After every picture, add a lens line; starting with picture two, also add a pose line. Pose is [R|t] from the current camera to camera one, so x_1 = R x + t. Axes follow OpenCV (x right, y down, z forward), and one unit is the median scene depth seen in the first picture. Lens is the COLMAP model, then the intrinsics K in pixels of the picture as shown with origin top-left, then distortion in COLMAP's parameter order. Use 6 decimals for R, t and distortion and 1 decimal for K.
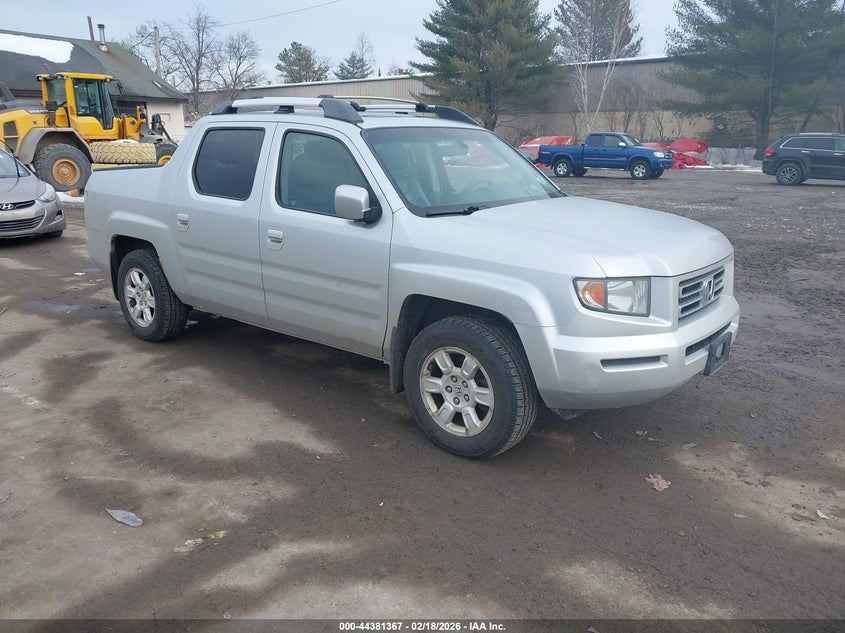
lens RADIAL K [[673.1, 0, 418.8], [0, 673.1, 315.2], [0, 0, 1]] dist [-0.013931, -0.009832]
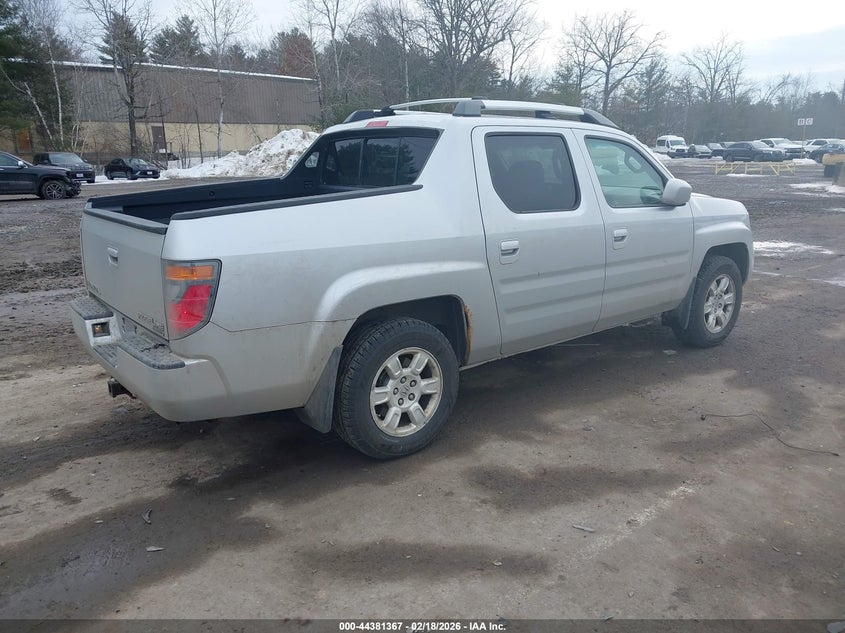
lens RADIAL K [[673.1, 0, 418.8], [0, 673.1, 315.2], [0, 0, 1]] dist [-0.013931, -0.009832]
pose [[0.219960, -0.257390, 0.940940, -1.231837], [0.263544, 0.944375, 0.196722, -0.273241], [-0.939235, 0.204708, 0.275559, 0.967693]]
